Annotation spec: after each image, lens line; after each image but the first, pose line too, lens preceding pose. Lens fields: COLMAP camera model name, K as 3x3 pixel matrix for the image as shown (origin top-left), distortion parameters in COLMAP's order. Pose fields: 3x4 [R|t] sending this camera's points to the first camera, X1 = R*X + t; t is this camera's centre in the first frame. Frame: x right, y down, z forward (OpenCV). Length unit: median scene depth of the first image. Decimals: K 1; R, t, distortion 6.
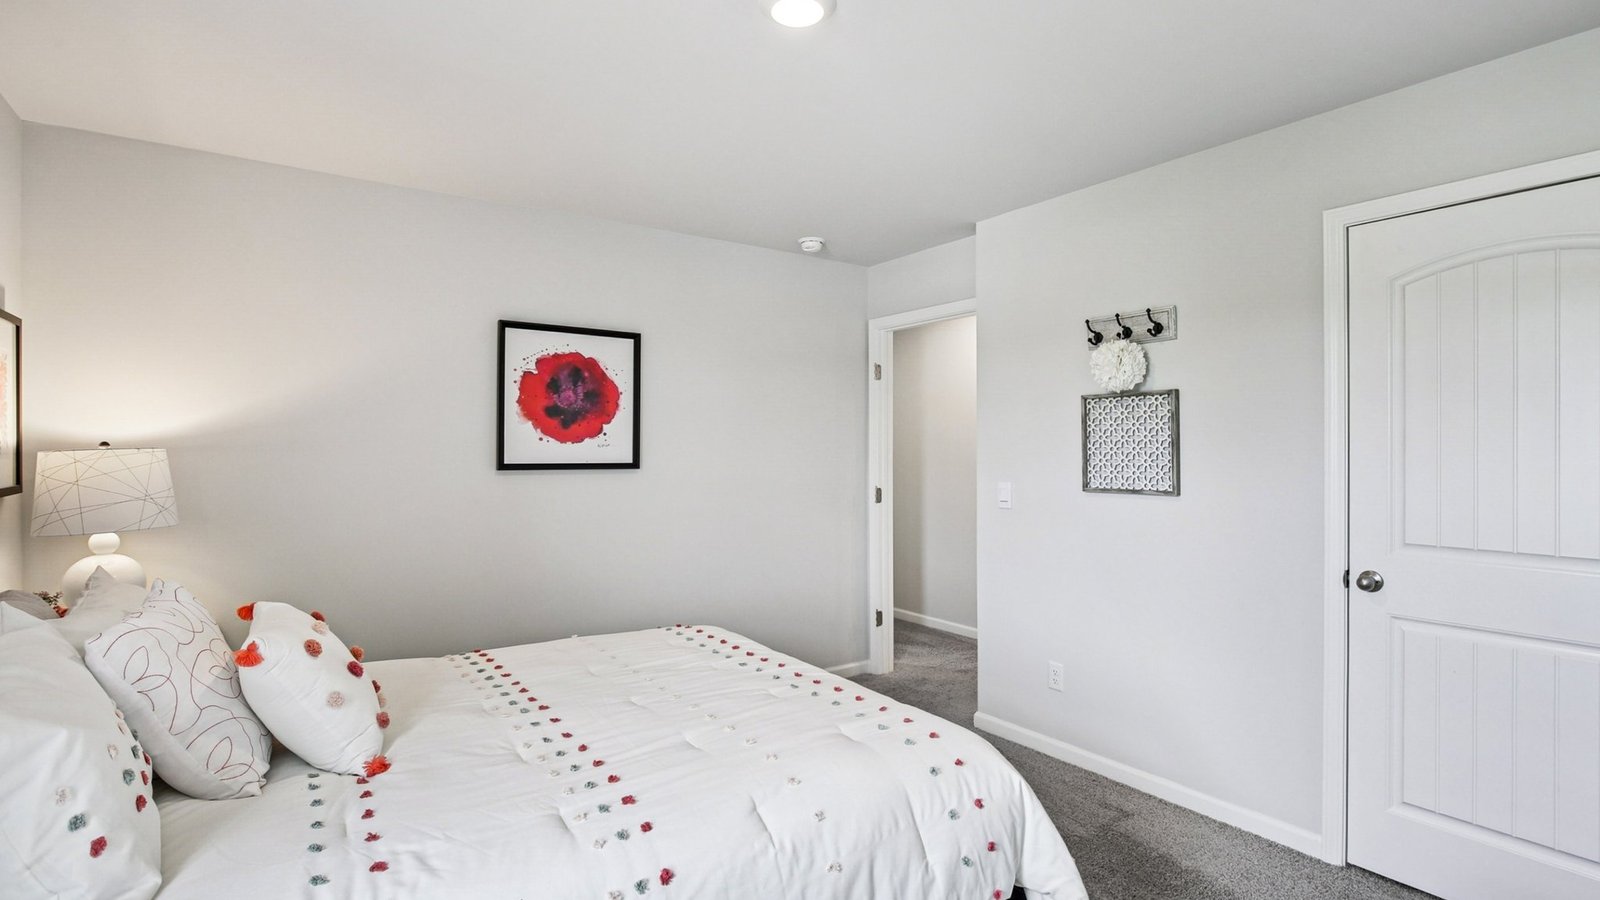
lens RADIAL K [[752.9, 0, 804.9], [0, 752.9, 446.7], [0, 0, 1]] dist [-0.046698, 0.000119]
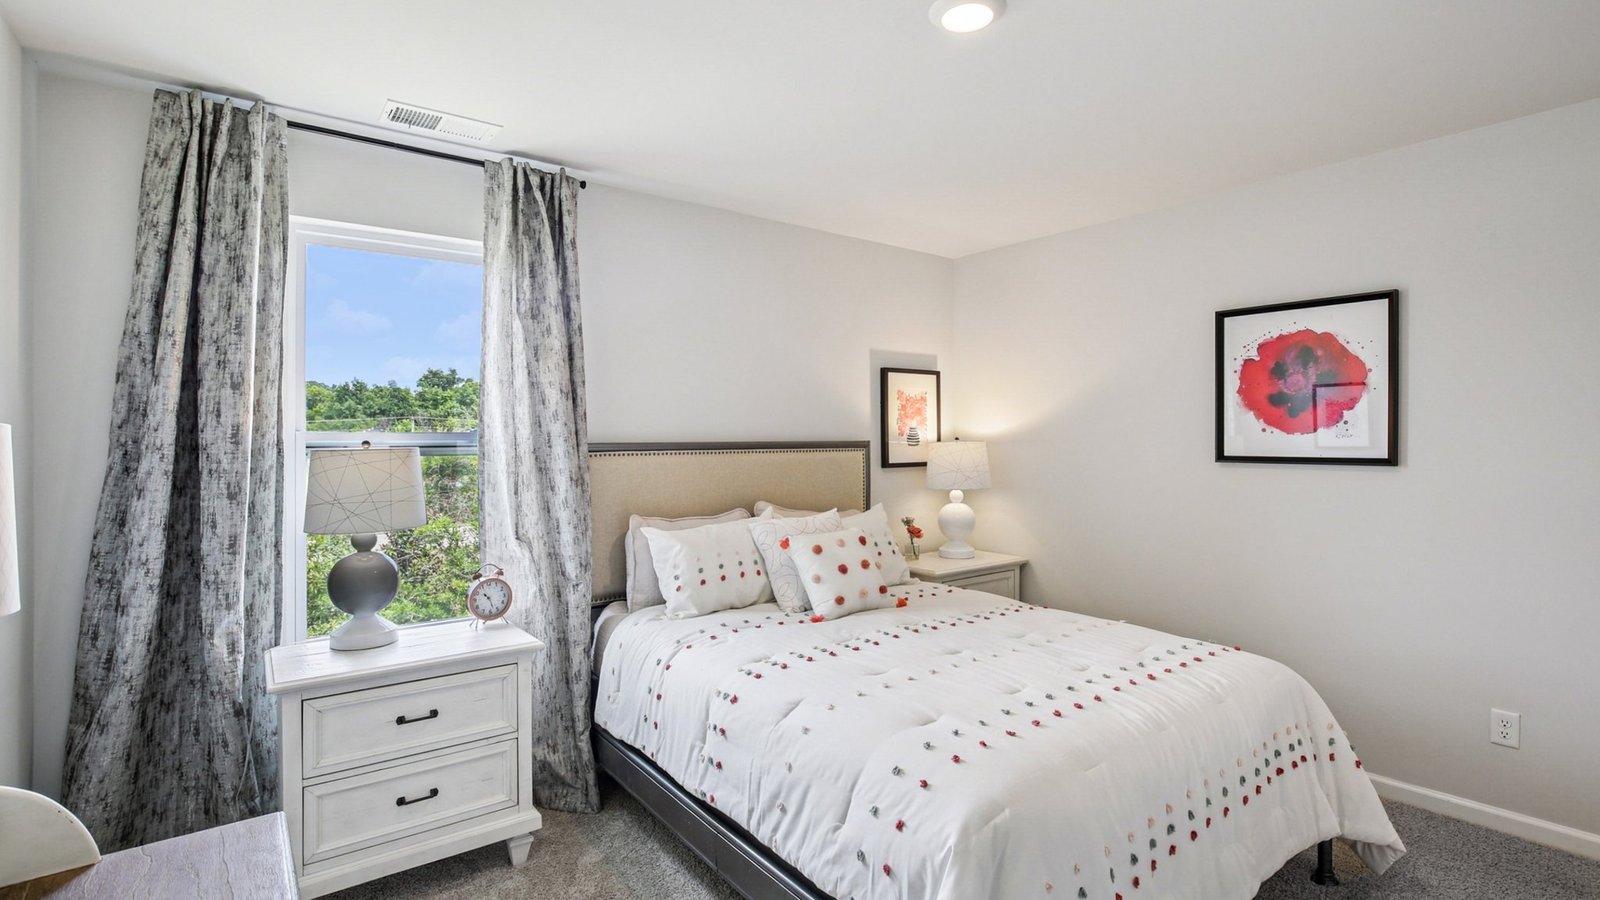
lens RADIAL K [[752.9, 0, 804.9], [0, 752.9, 446.7], [0, 0, 1]] dist [-0.046698, 0.000119]
pose [[0.020459, 0.010572, -0.999735, 0.554624], [0.009395, 0.999898, 0.010766, -0.004546], [0.999747, -0.009613, 0.020357, 0.411552]]
